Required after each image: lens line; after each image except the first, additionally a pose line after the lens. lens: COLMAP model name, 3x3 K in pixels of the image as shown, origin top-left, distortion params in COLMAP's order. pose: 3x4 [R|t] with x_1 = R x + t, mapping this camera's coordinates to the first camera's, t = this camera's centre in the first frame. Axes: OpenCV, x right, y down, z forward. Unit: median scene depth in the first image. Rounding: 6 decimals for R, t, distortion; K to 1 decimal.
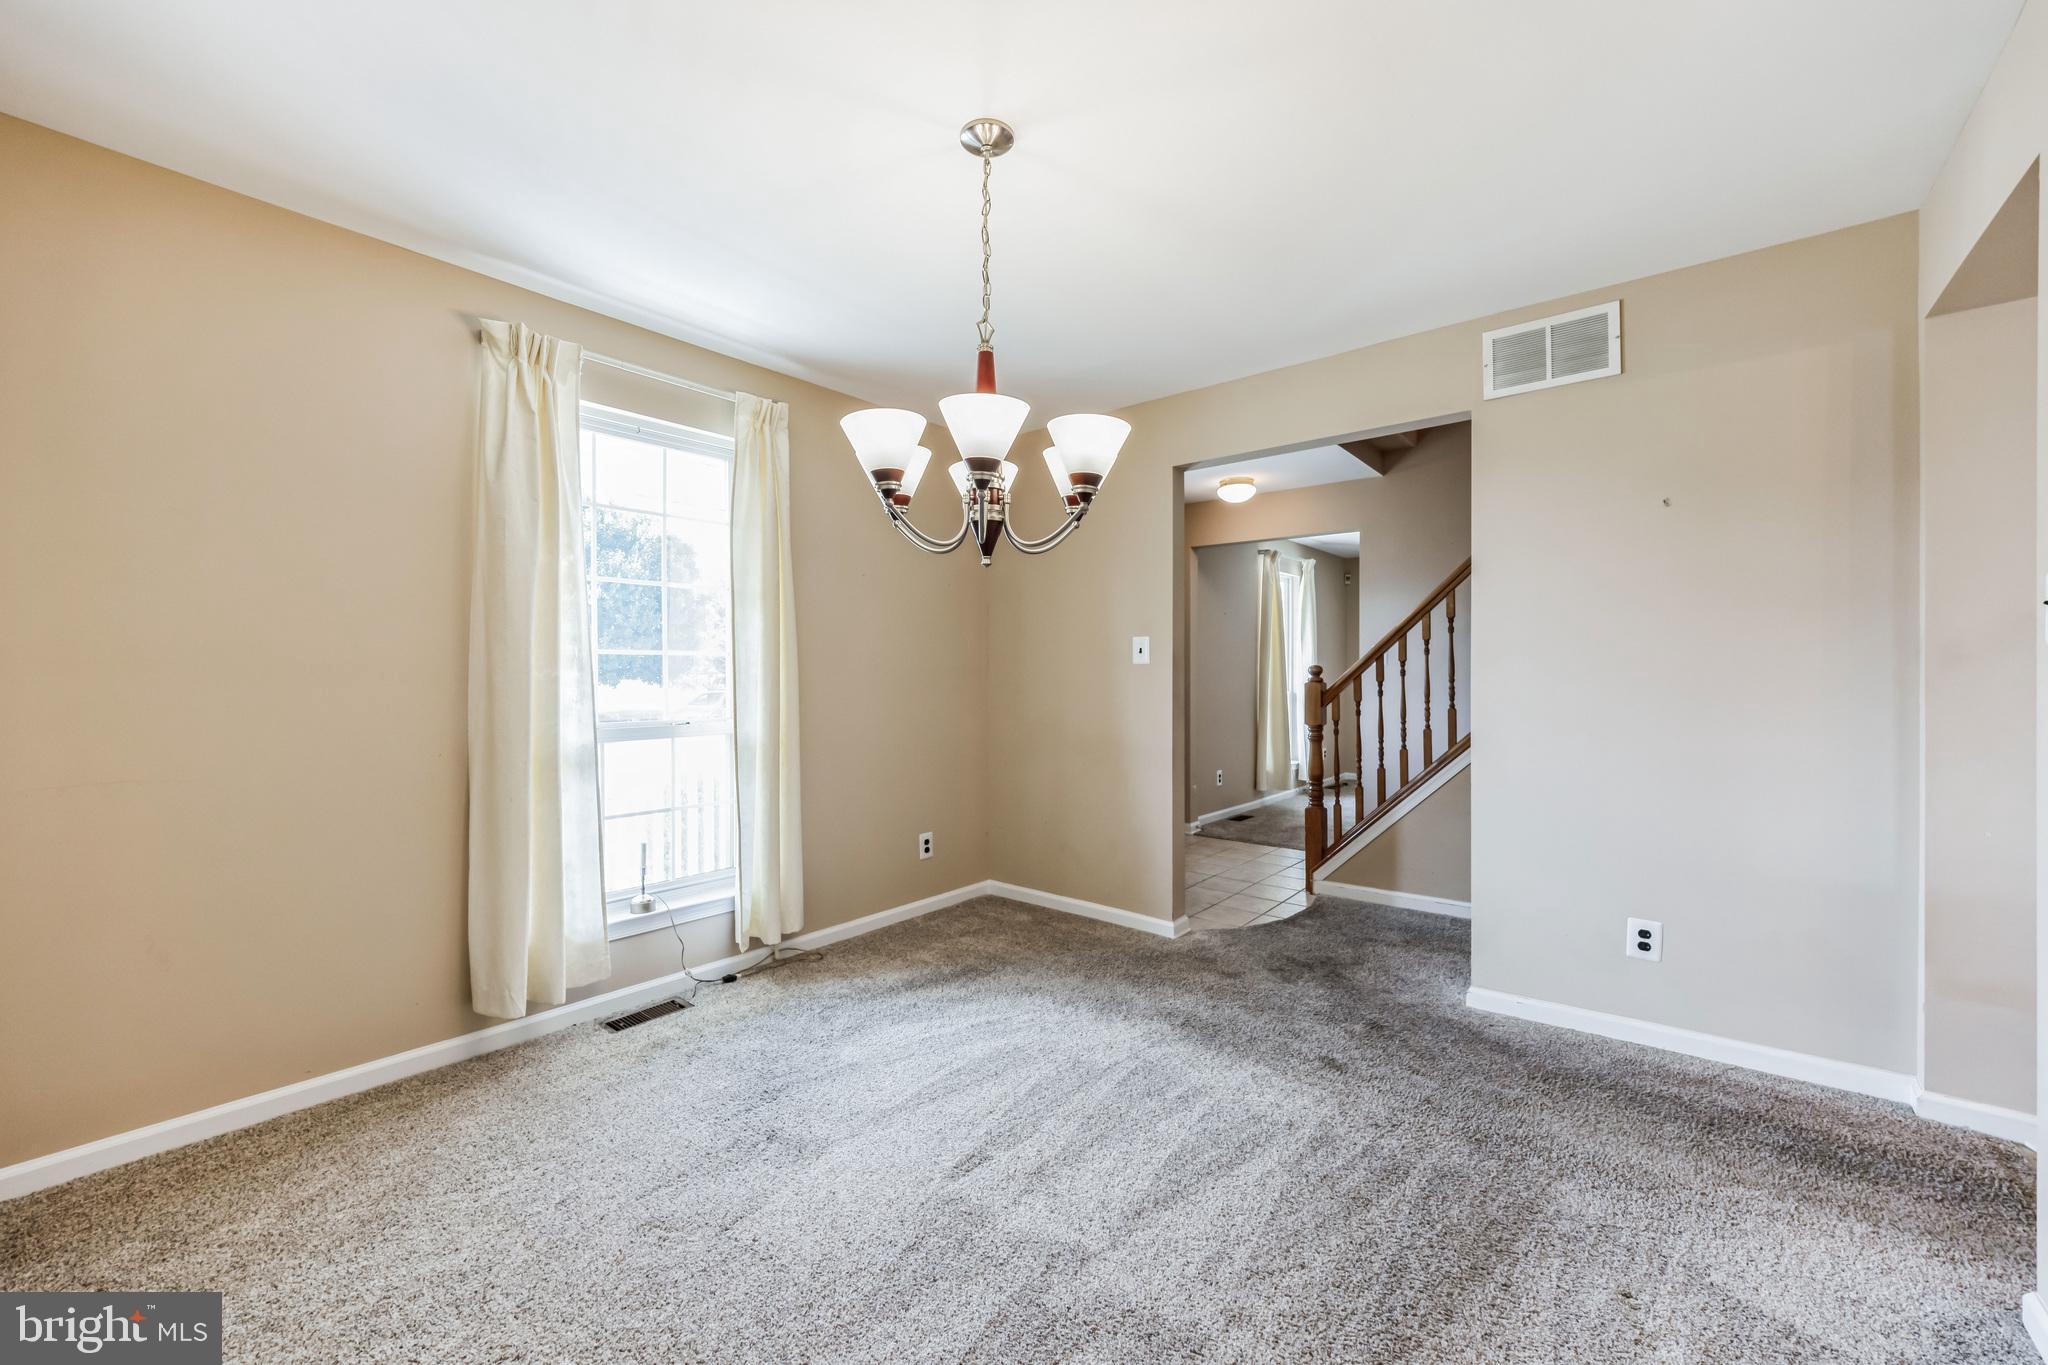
lens RADIAL K [[801.9, 0, 1015.5], [0, 801.9, 678.2], [0, 0, 1]] dist [-0.004051, 0.002046]
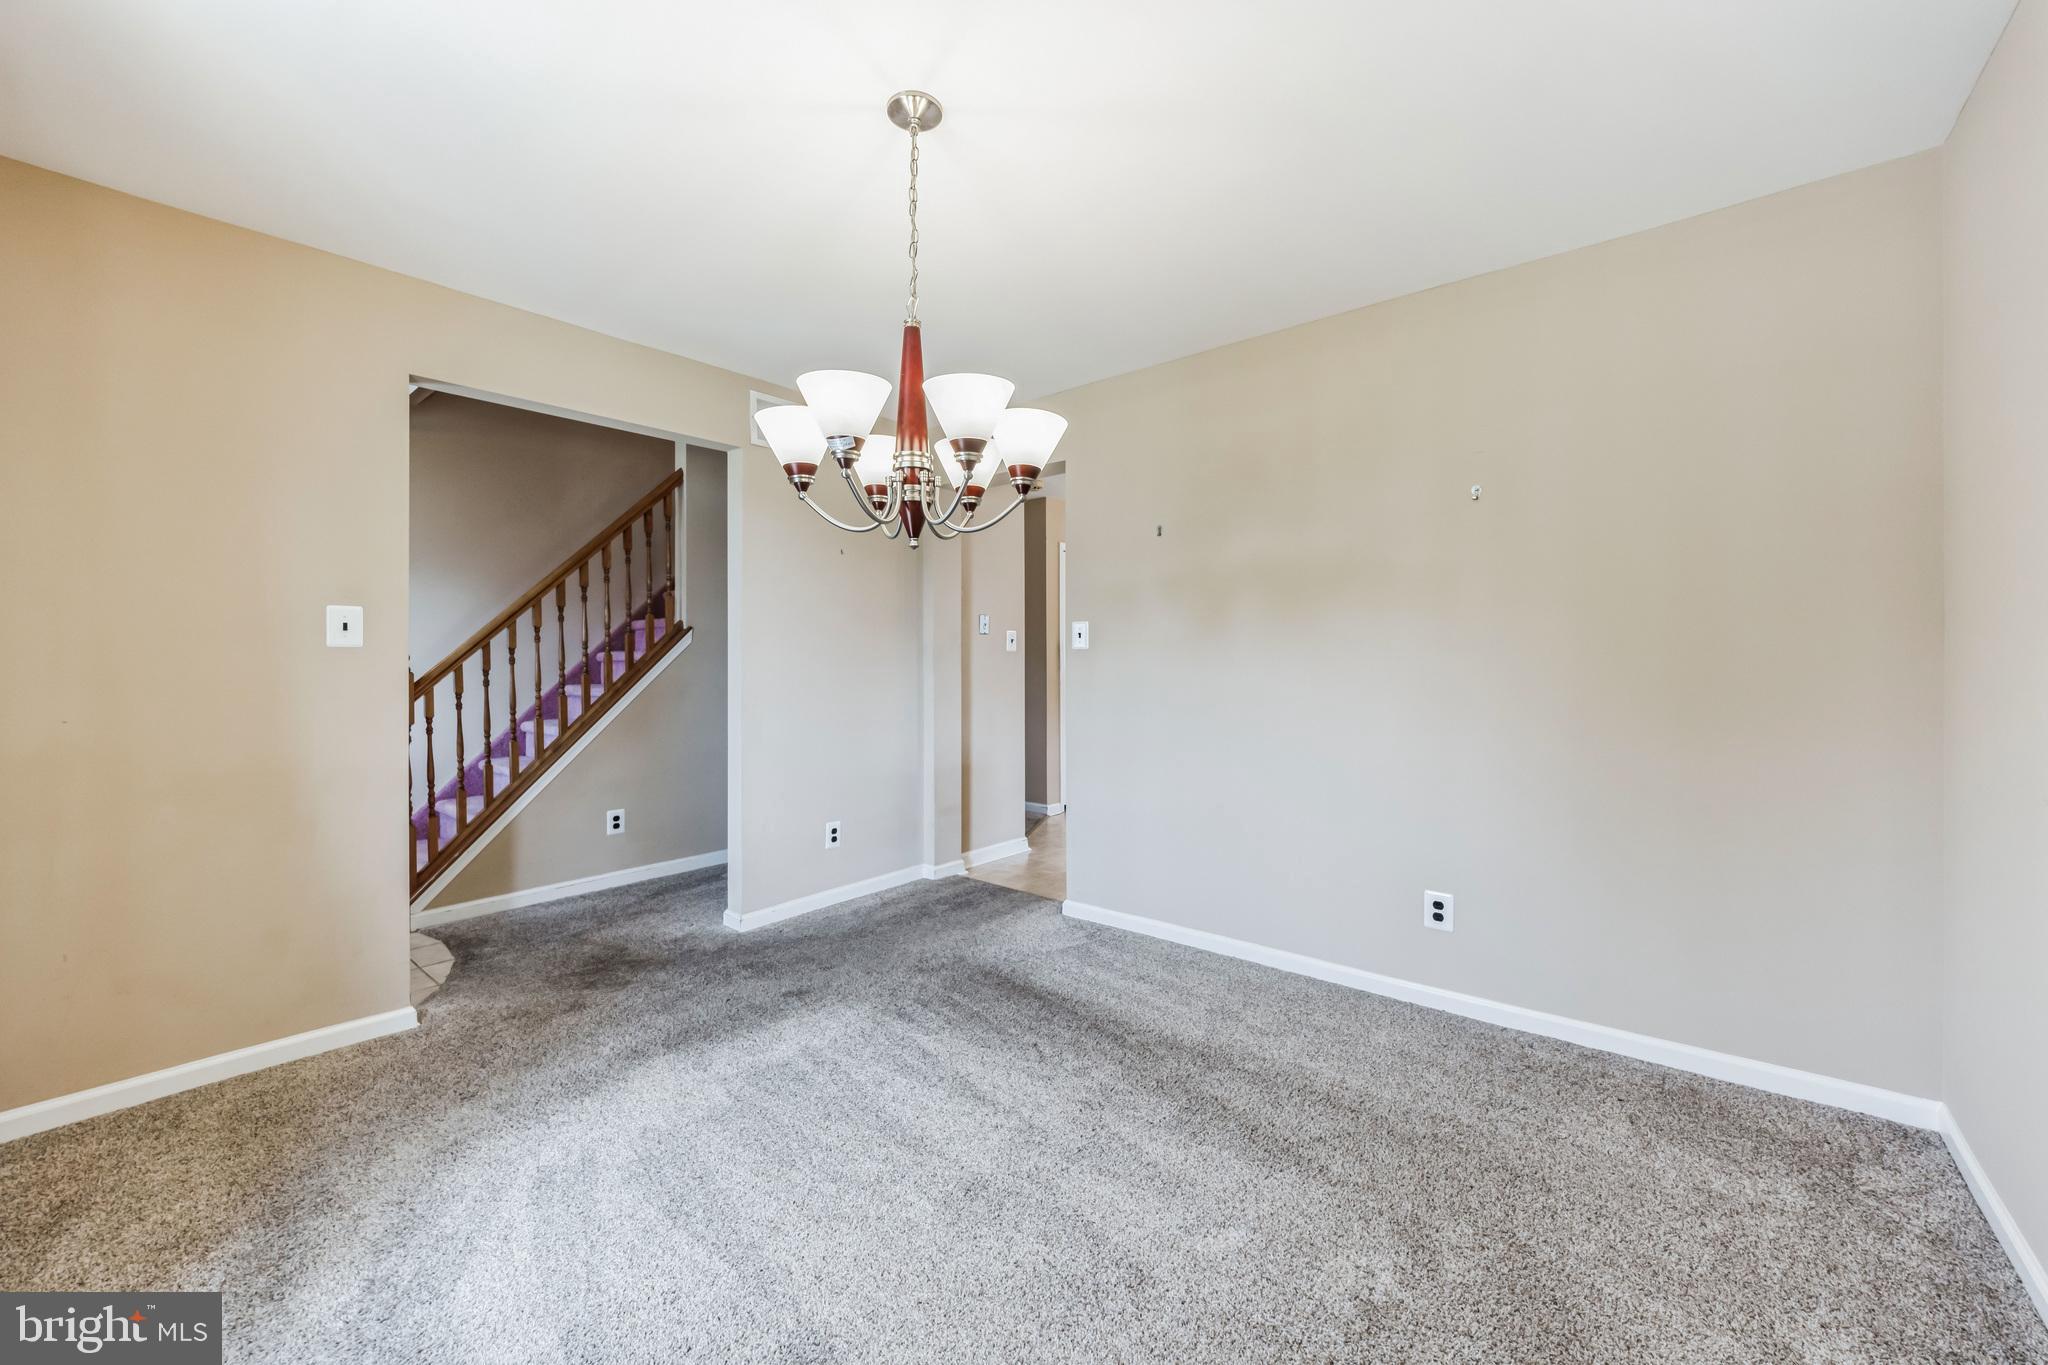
lens RADIAL K [[801.9, 0, 1012.7], [0, 801.9, 672.0], [0, 0, 1]] dist [-0.004051, 0.002046]
pose [[0.011387, -0.010928, 0.999875, -0.643165], [0.007888, 0.999910, 0.010839, 0.000657], [-0.999904, 0.007763, 0.011472, 0.558688]]
